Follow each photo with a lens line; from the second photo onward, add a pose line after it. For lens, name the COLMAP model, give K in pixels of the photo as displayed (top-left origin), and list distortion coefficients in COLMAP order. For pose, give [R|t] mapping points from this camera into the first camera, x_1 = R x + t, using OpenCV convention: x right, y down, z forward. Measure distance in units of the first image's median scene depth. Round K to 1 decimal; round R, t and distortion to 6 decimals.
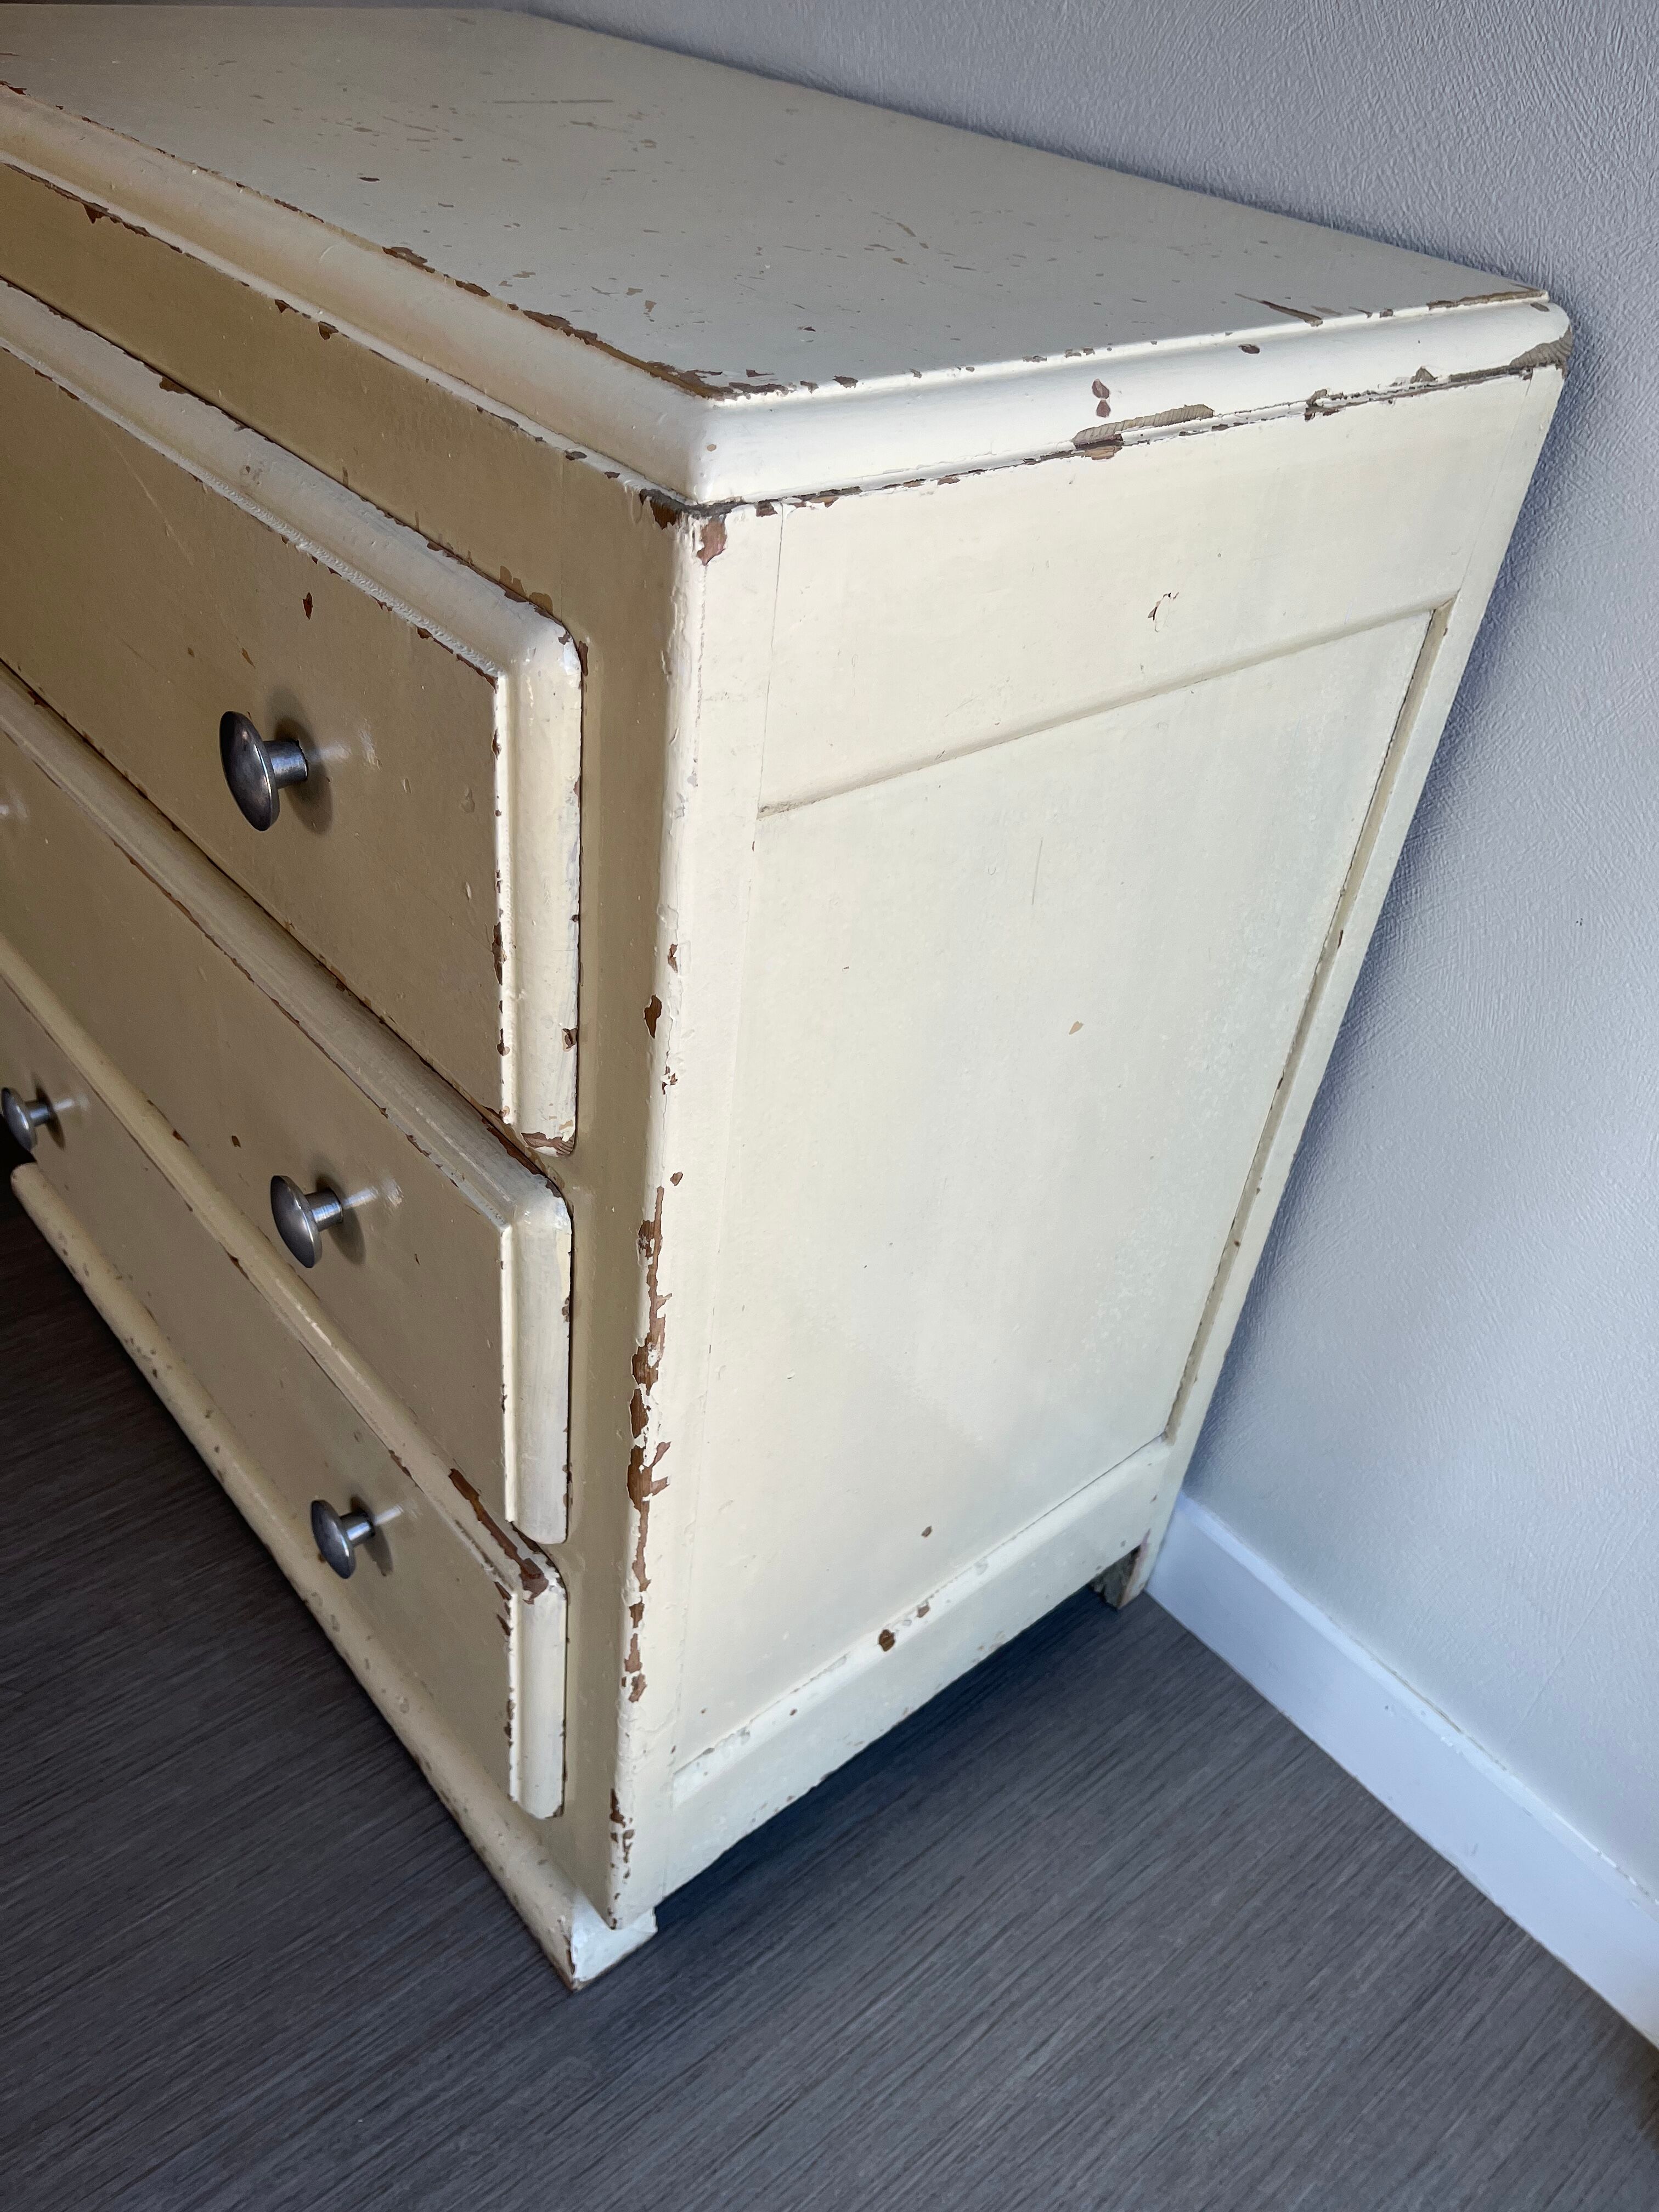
lens RADIAL K [[1691.7, 0, 831.5], [0, 1691.7, 1114.5], [0, 0, 1]] dist [0.069748, -0.115229]
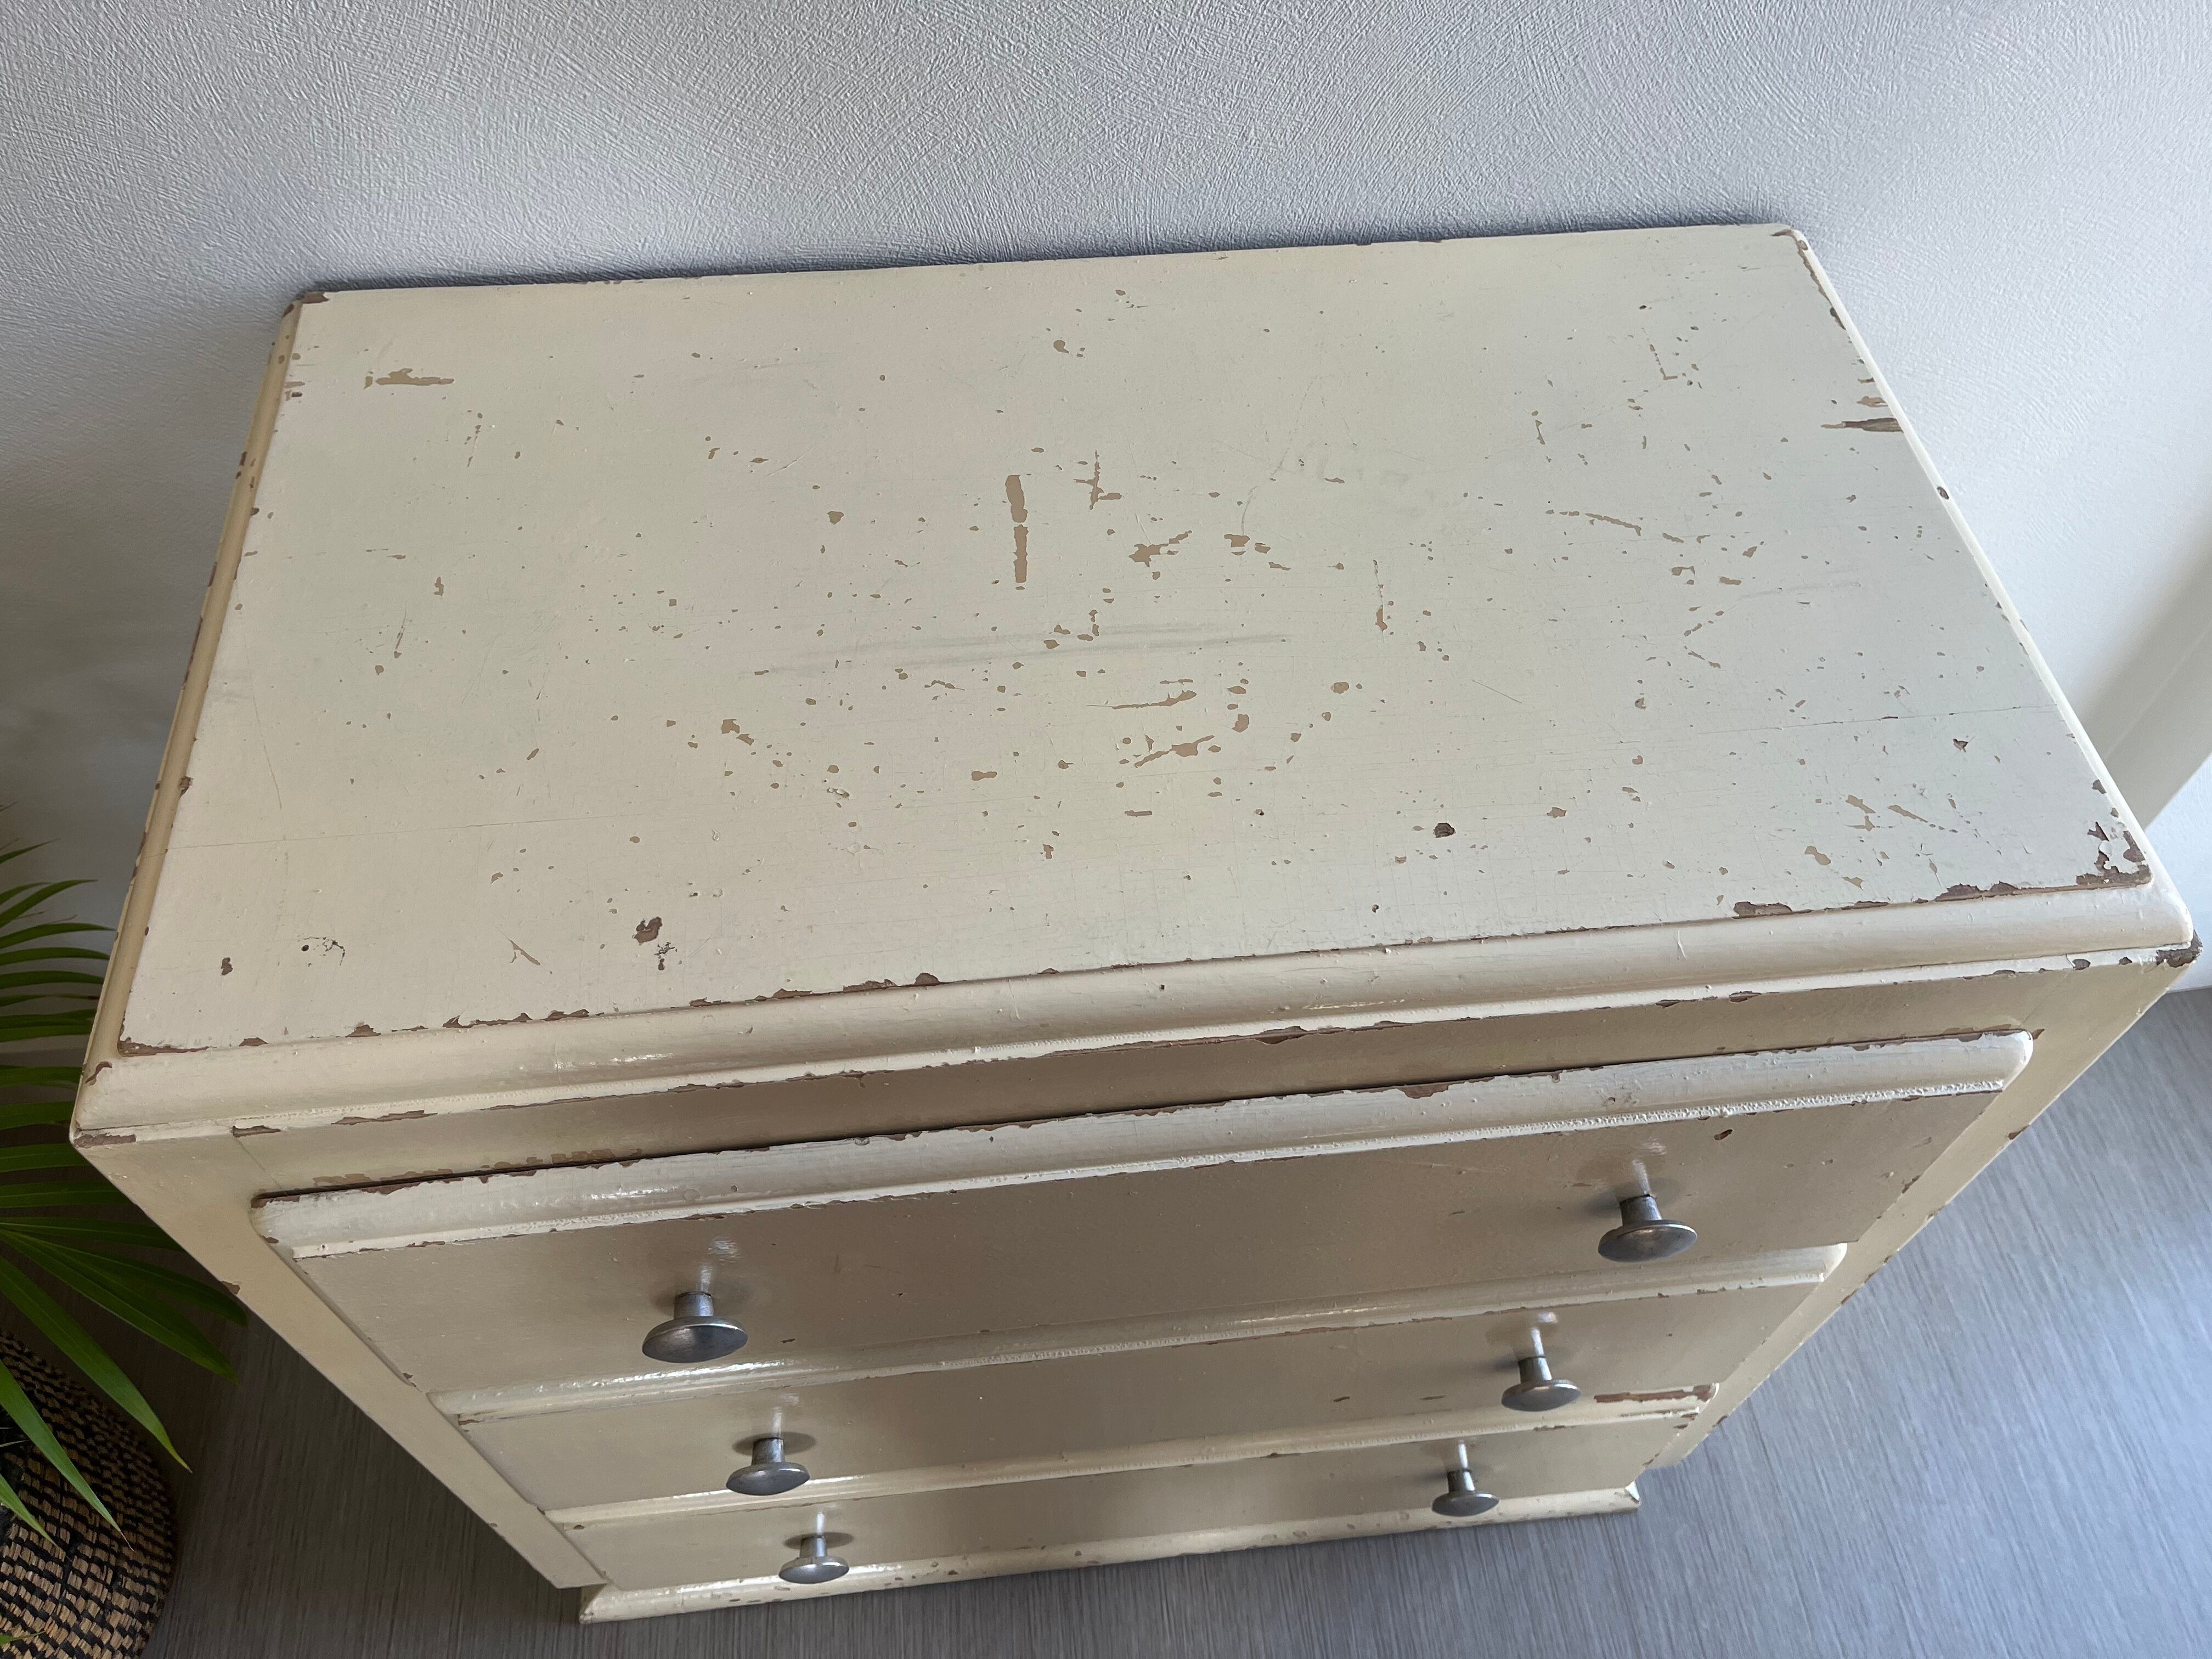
lens RADIAL K [[1686.5, 0, 1106.0], [0, 1686.5, 829.5], [0, 0, 1]] dist [0.071112, -0.106673]
pose [[0.566513, -0.718523, 0.403470, -0.602919], [0.528515, 0.692462, 0.491088, -0.868801], [-0.632246, -0.064967, 0.772039, 0.223444]]
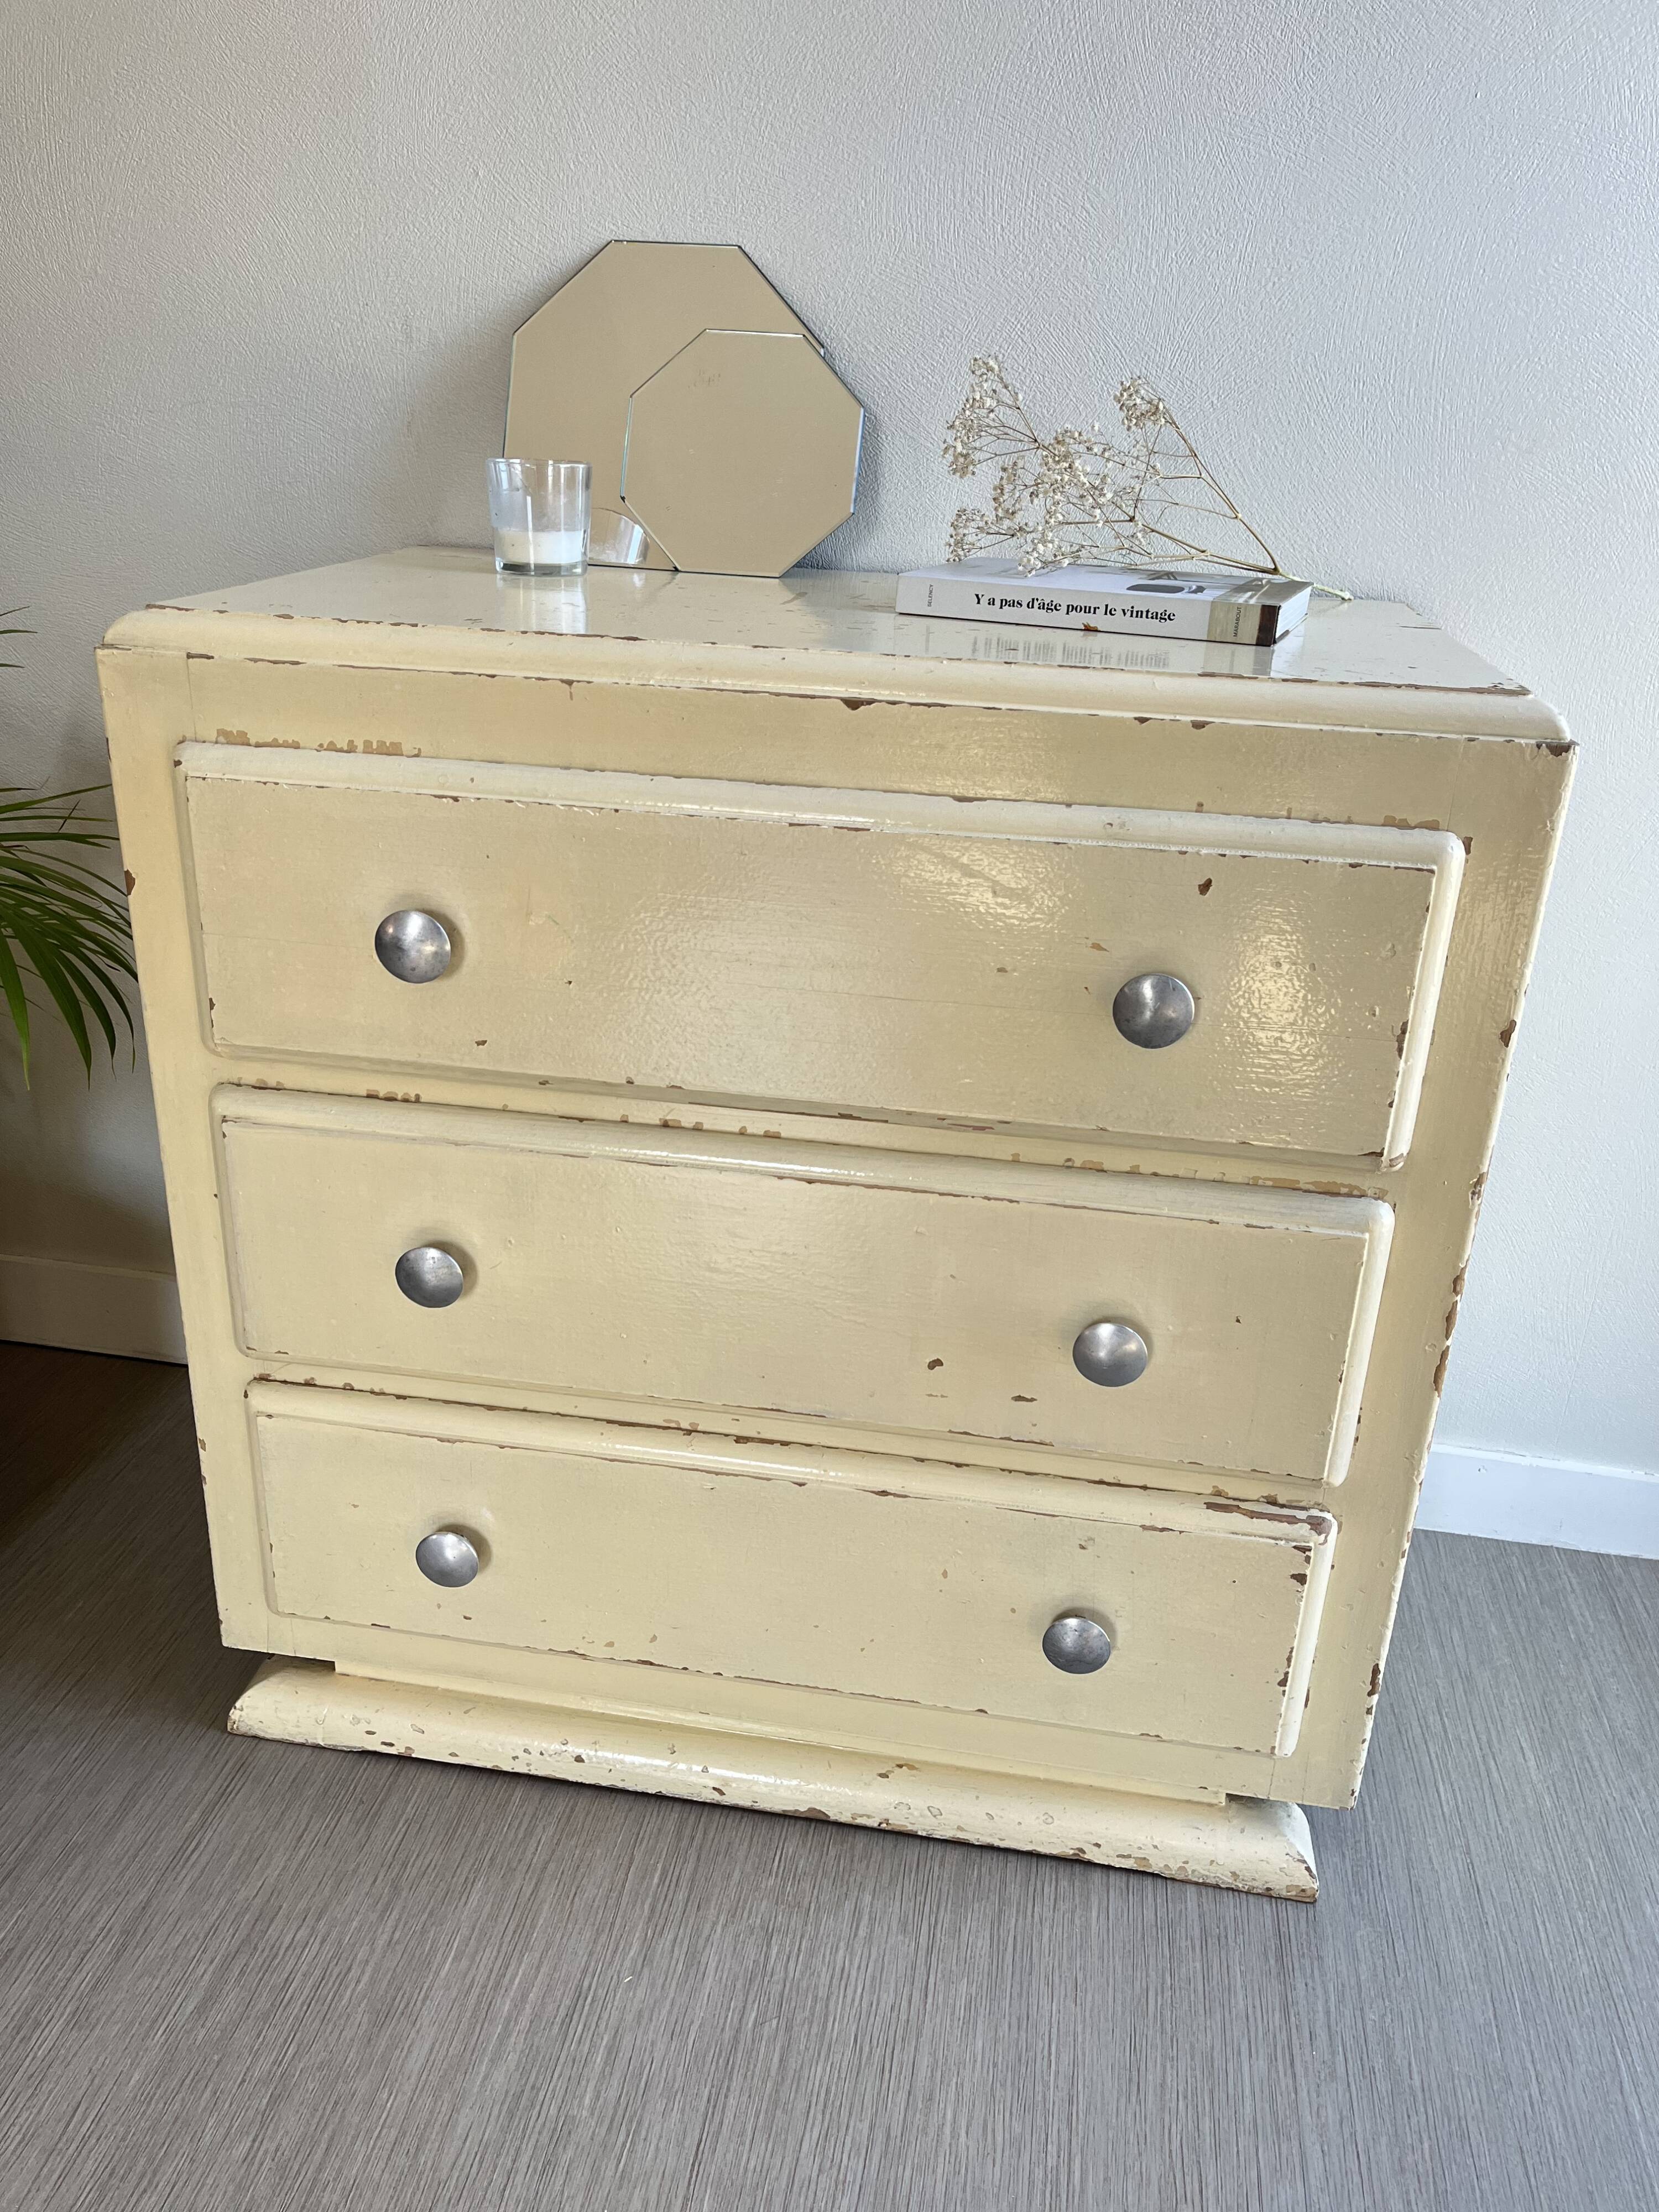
lens RADIAL K [[1680.6, 0, 824.0], [0, 1680.6, 1113.2], [0, 0, 1]] dist [0.066777, -0.101169]
pose [[0.762467, -0.318759, 0.563060, -1.016903], [0.421082, 0.905181, -0.057766, -0.111042], [-0.491258, 0.281139, 0.824394, -0.041558]]
